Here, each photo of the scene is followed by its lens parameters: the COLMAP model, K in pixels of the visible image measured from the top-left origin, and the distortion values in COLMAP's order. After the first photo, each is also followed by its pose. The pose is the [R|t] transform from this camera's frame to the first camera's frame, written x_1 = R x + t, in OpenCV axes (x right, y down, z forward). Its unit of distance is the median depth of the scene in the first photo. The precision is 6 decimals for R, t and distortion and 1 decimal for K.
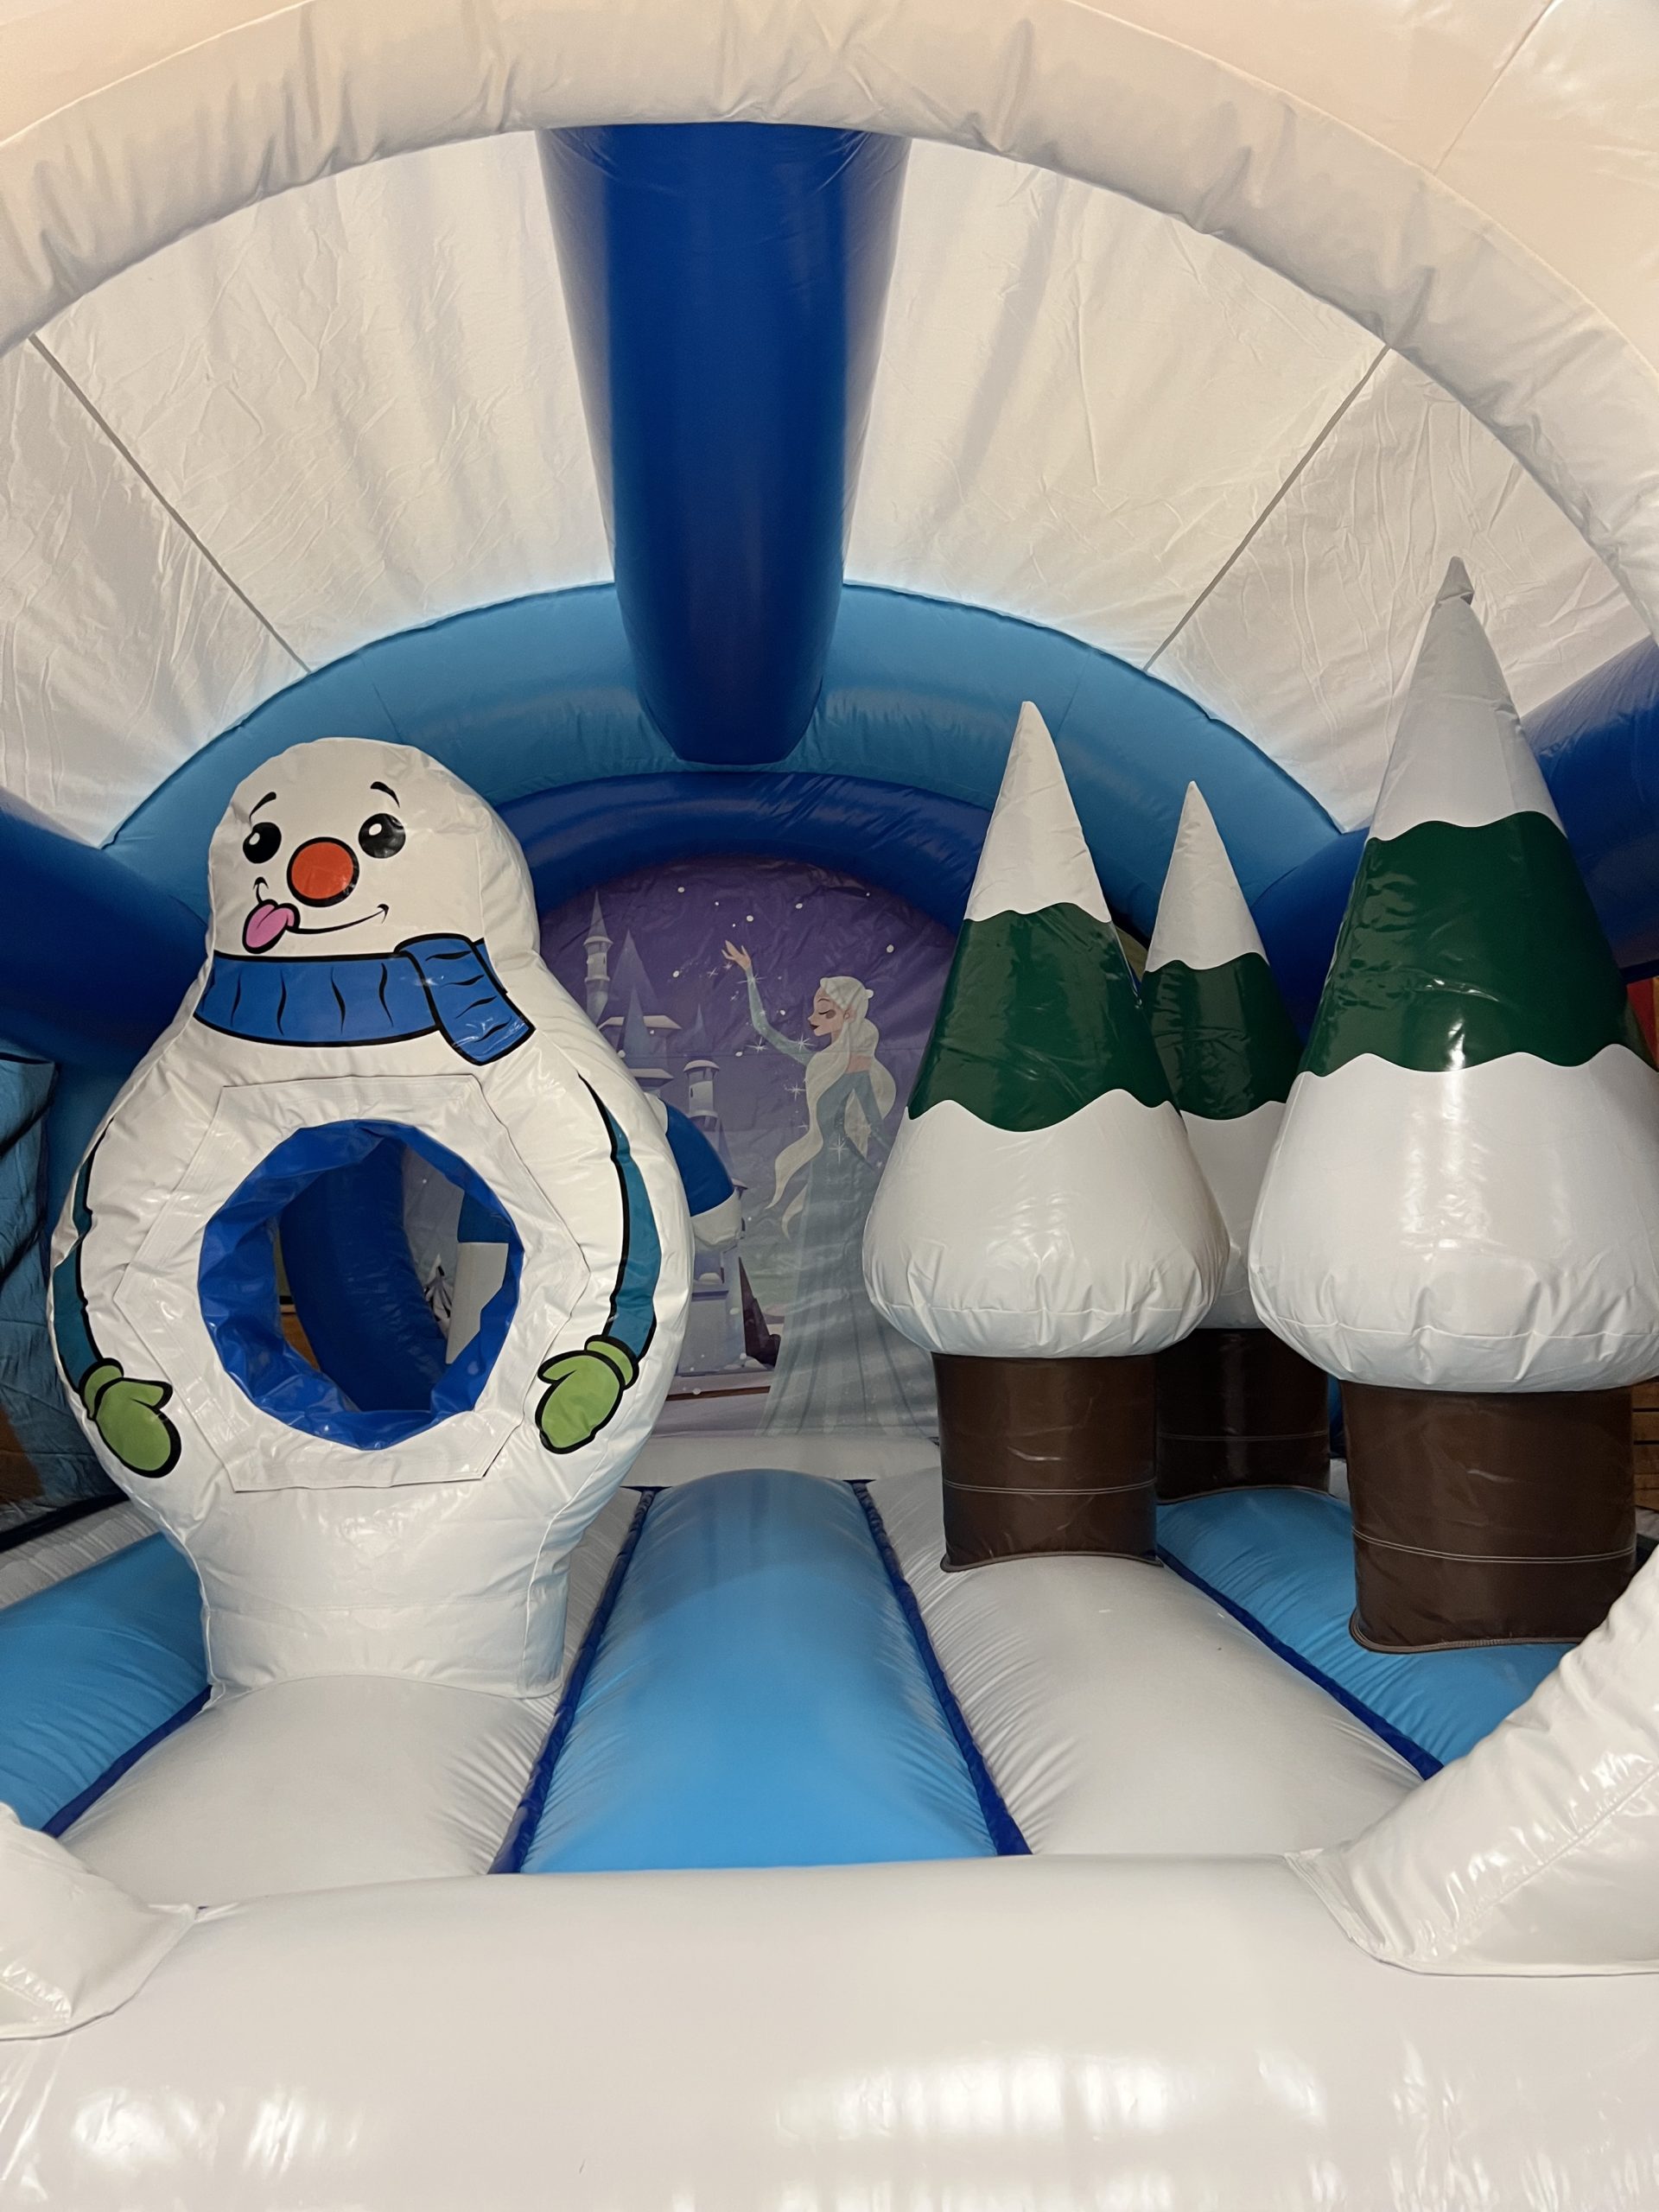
lens RADIAL K [[1638.9, 0, 837.1], [0, 1638.9, 1098.1], [0, 0, 1]] dist [0.072811, -0.130059]
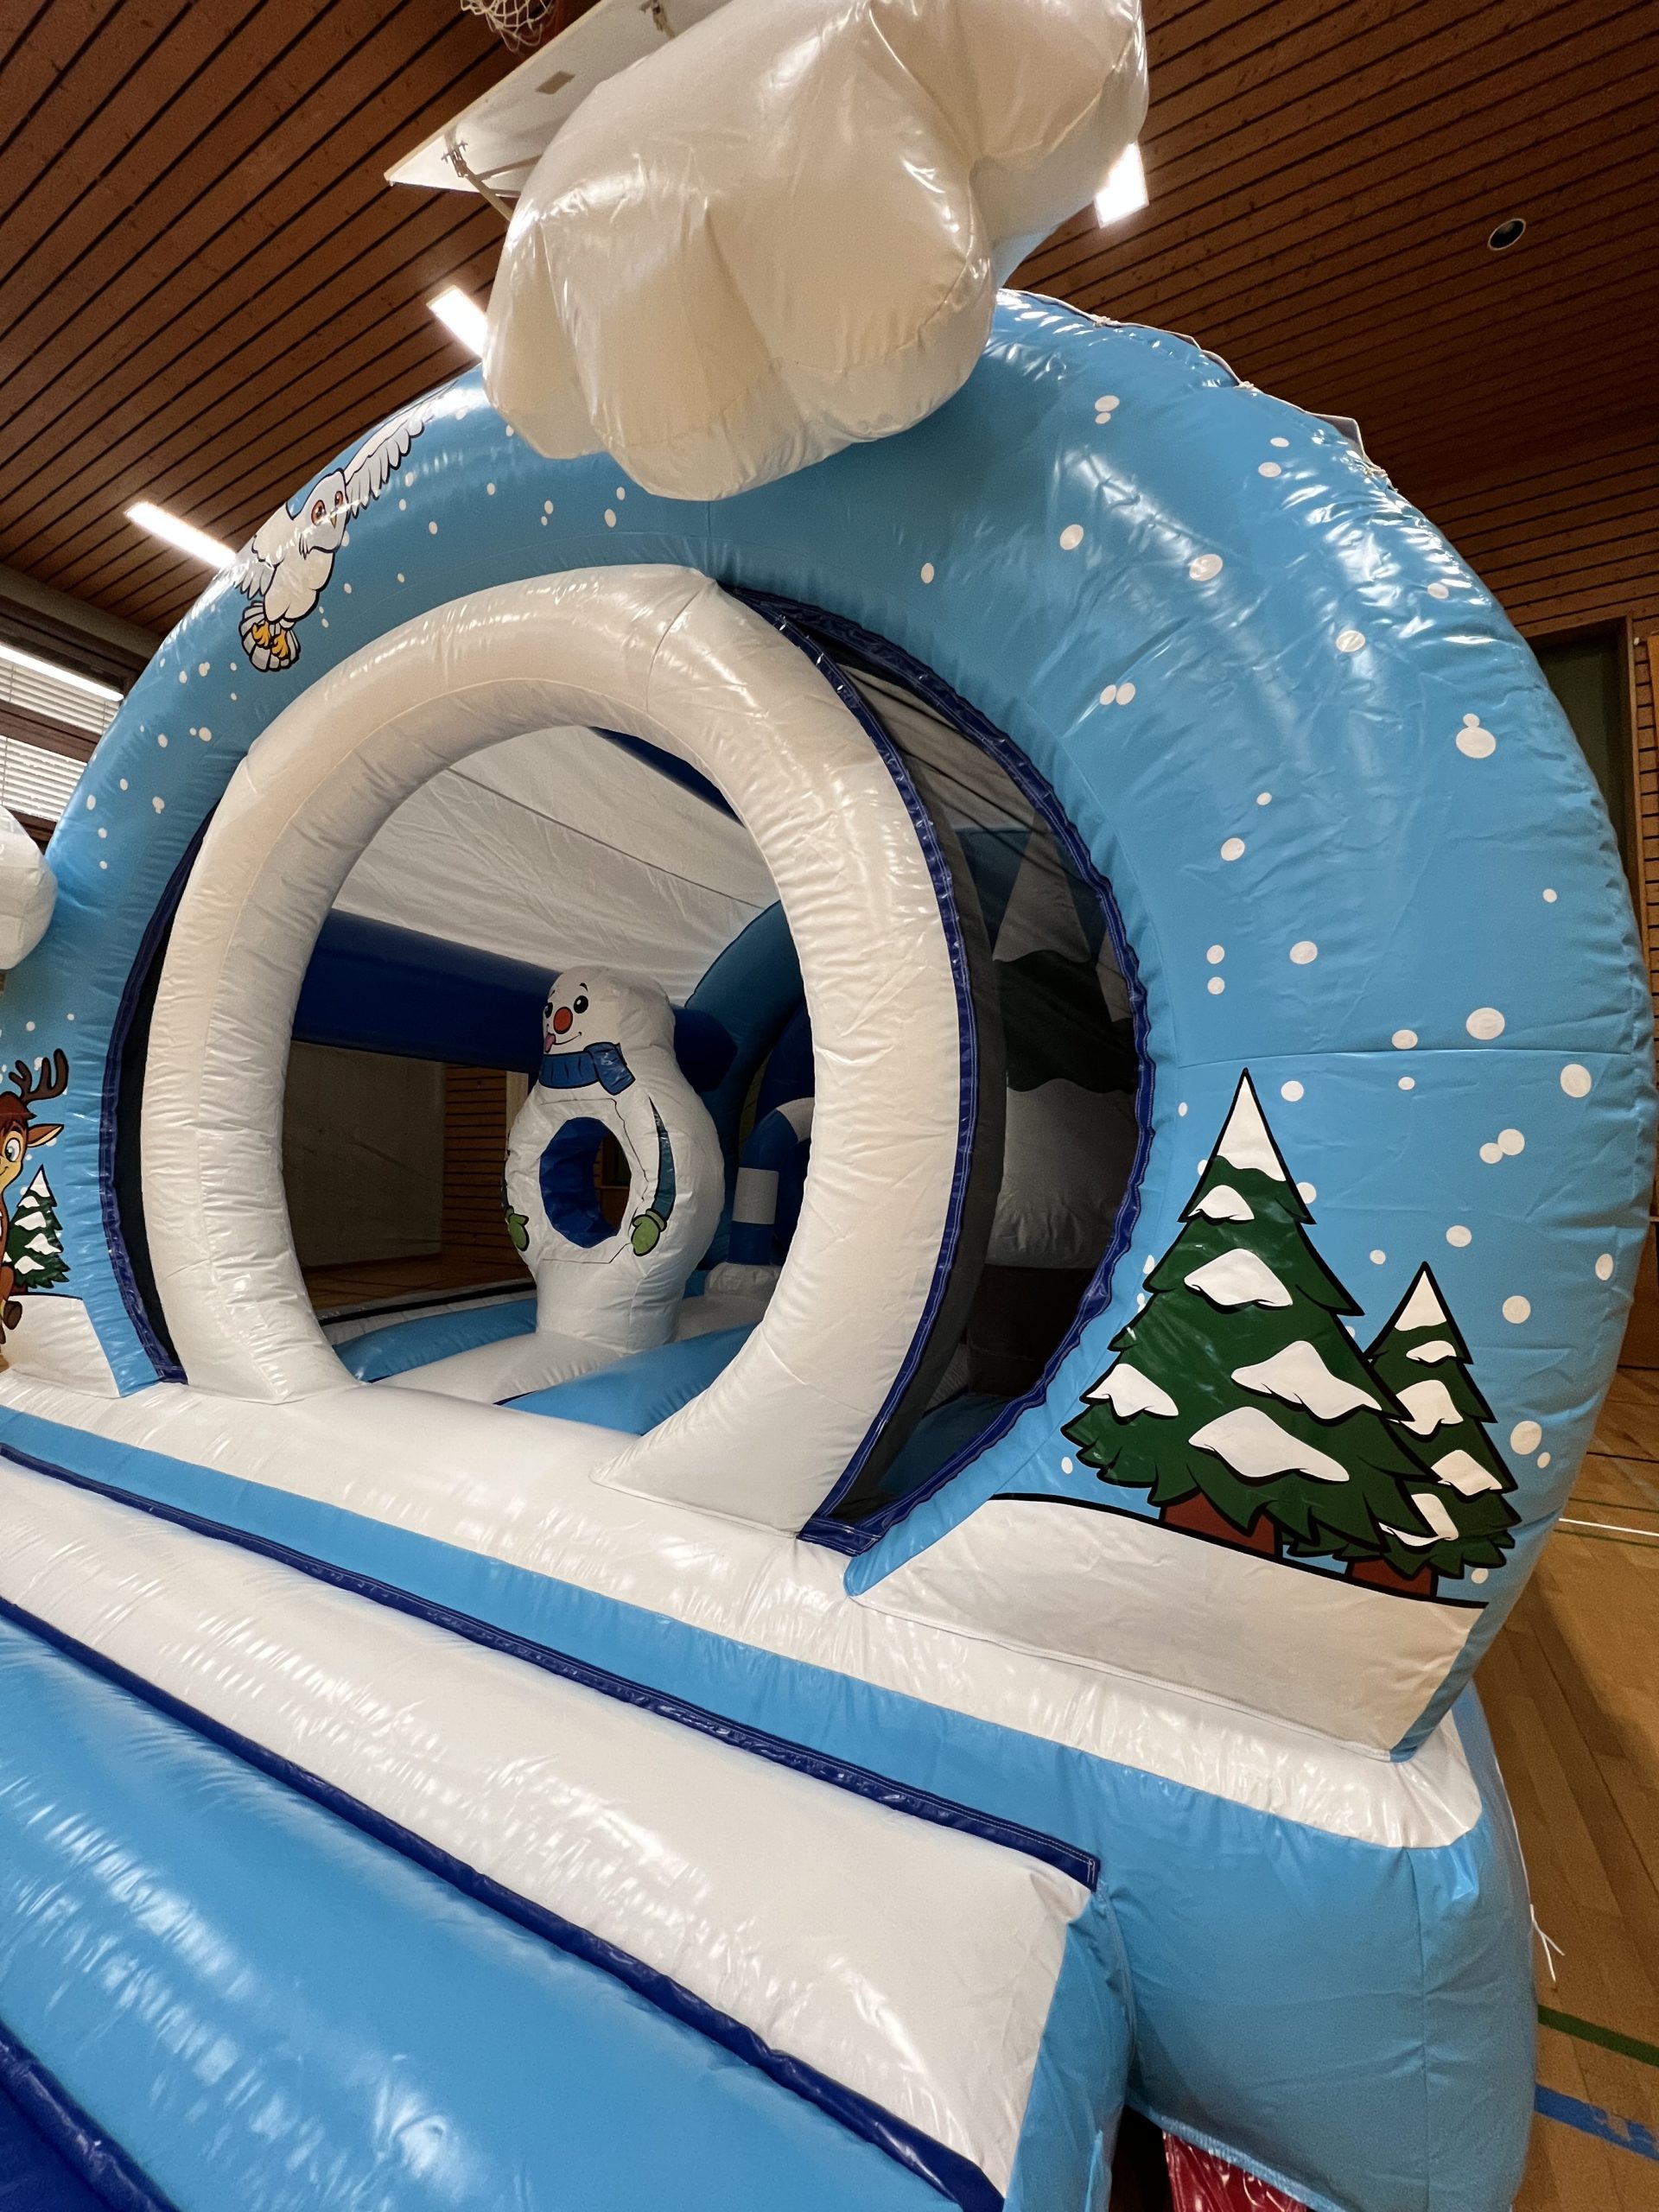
lens RADIAL K [[883.2, 0, 836.2], [0, 883.2, 1103.8], [0, 0, 1]] dist [-0.002046, -0.000201]
pose [[0.854746, -0.003454, -0.519034, 0.745640], [0.012456, 0.999826, 0.013859, -0.021452], [0.518896, -0.018311, 0.854641, 0.048734]]
